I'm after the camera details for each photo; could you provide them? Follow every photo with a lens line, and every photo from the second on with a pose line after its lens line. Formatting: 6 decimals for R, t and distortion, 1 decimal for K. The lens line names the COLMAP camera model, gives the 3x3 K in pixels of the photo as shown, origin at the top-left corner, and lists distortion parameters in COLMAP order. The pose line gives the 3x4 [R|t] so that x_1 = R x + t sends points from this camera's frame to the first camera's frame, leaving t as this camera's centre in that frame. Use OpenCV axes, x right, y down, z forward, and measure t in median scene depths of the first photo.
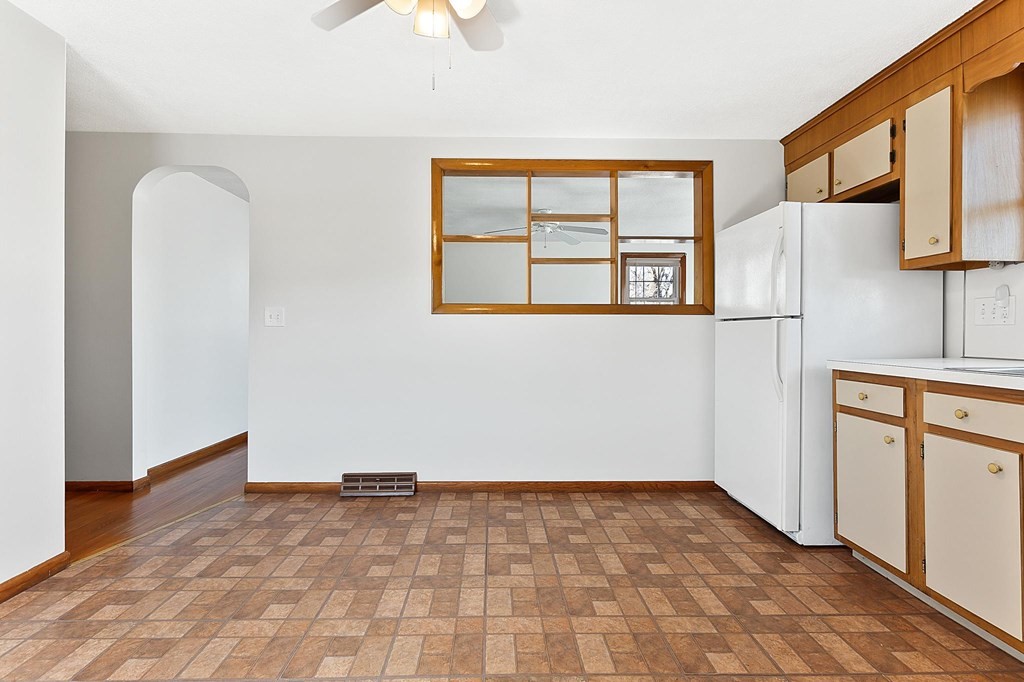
lens RADIAL K [[486.3, 0, 506.5], [0, 486.3, 338.5], [0, 0, 1]] dist [-0.008222, 0.000764]
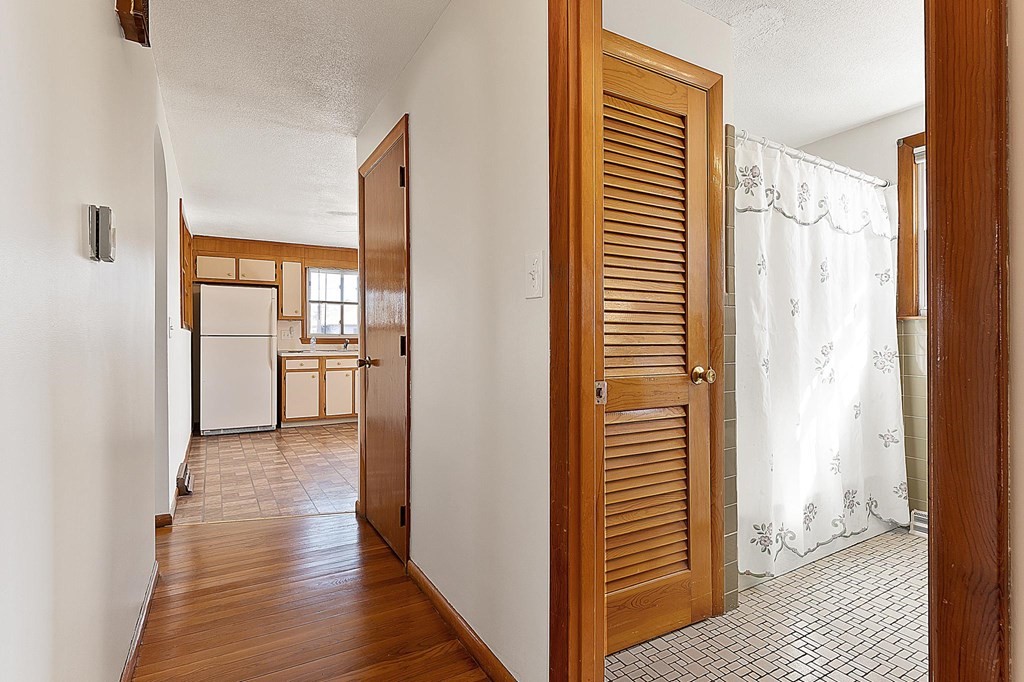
lens RADIAL K [[514.2, 0, 514.9], [0, 514.2, 338.5], [0, 0, 1]] dist [-0.005276, -0.003371]
pose [[-0.495869, 0.002398, 0.868394, -2.118539], [0.006633, 0.999977, 0.001026, -0.024400], [-0.868372, 0.006269, -0.495874, 1.166462]]
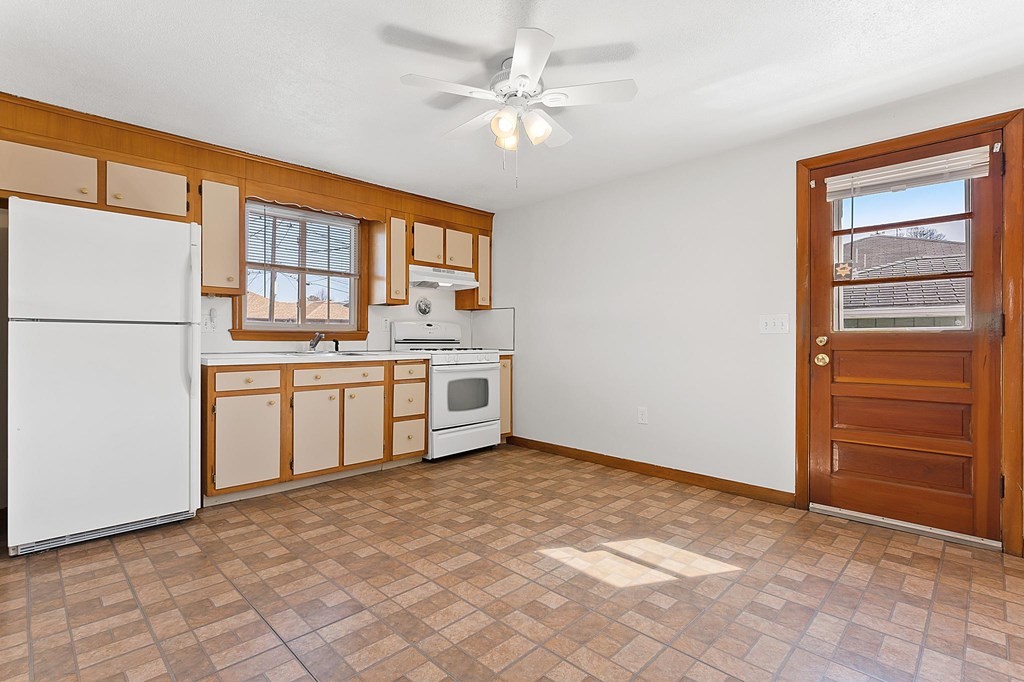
lens RADIAL K [[486.3, 0, 504.0], [0, 486.3, 341.1], [0, 0, 1]] dist [-0.008222, 0.000764]
pose [[-0.690105, -0.008721, 0.723656, -0.724707], [-0.000172, 0.999929, 0.011886, -0.015408], [-0.723709, 0.008078, -0.690058, 1.200749]]
